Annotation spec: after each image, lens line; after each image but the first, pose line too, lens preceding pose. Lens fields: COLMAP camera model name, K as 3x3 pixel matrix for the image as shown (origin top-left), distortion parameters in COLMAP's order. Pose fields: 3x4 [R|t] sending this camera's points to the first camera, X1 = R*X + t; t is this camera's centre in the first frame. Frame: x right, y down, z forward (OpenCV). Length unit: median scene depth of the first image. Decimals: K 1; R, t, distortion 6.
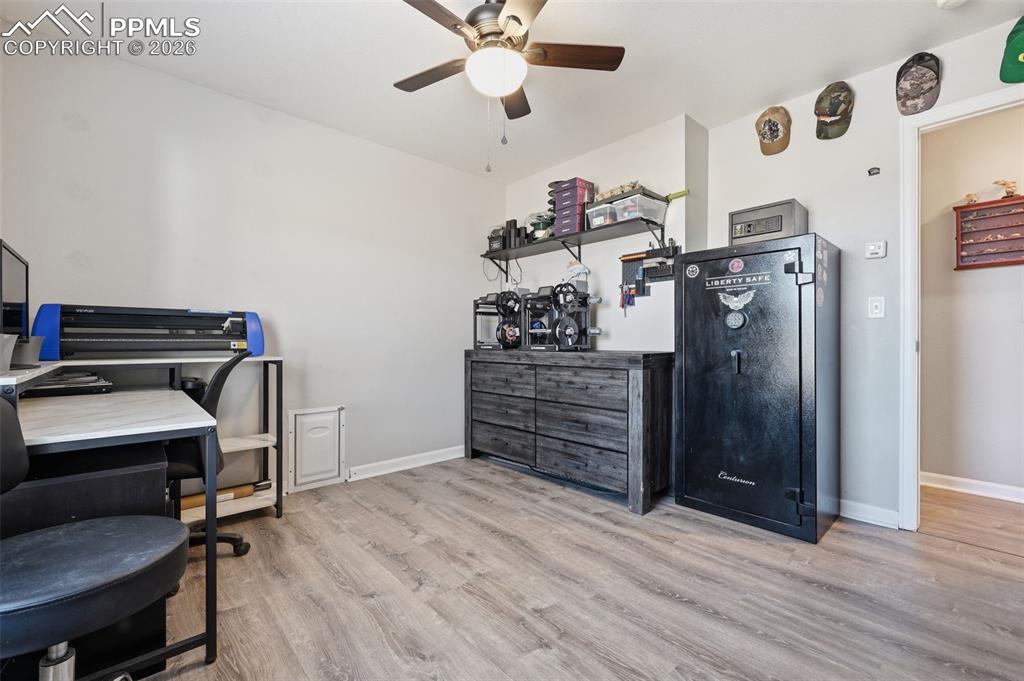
lens RADIAL K [[426.4, 0, 511.2], [0, 426.4, 338.3], [0, 0, 1]] dist [-0.000228, -0.001012]
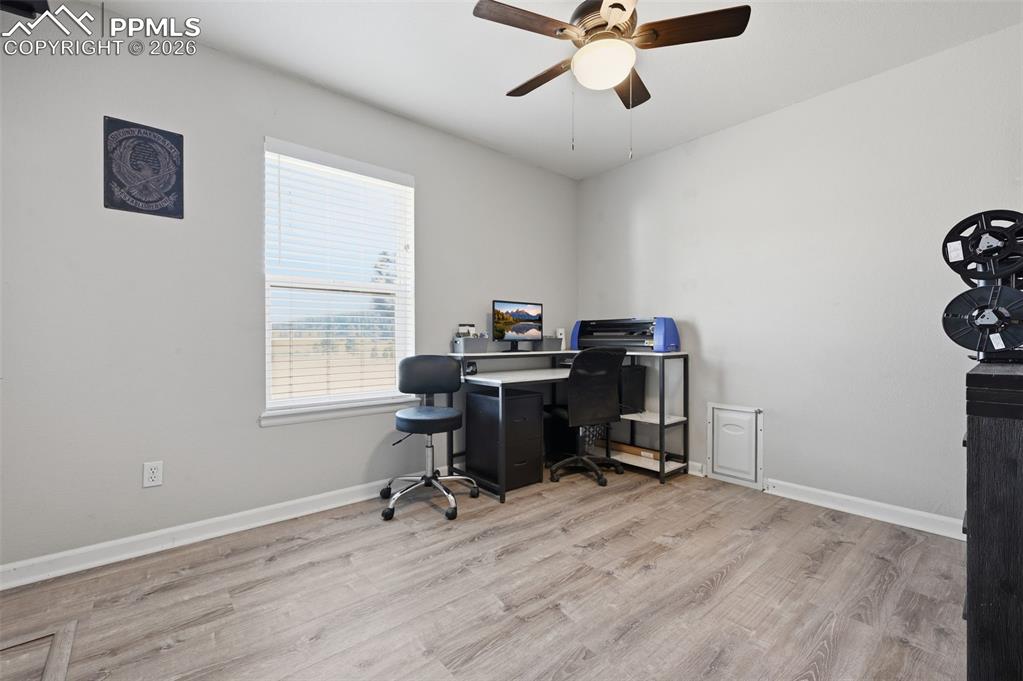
lens RADIAL K [[426.0, 0, 510.8], [0, 426.0, 344.0], [0, 0, 1]] dist [-0.000228, -0.001012]
pose [[-0.016022, 0.008923, -0.999832, 0.697576], [0.006871, 0.999938, 0.008814, 0.004493], [0.999848, -0.006729, -0.016082, 0.596341]]
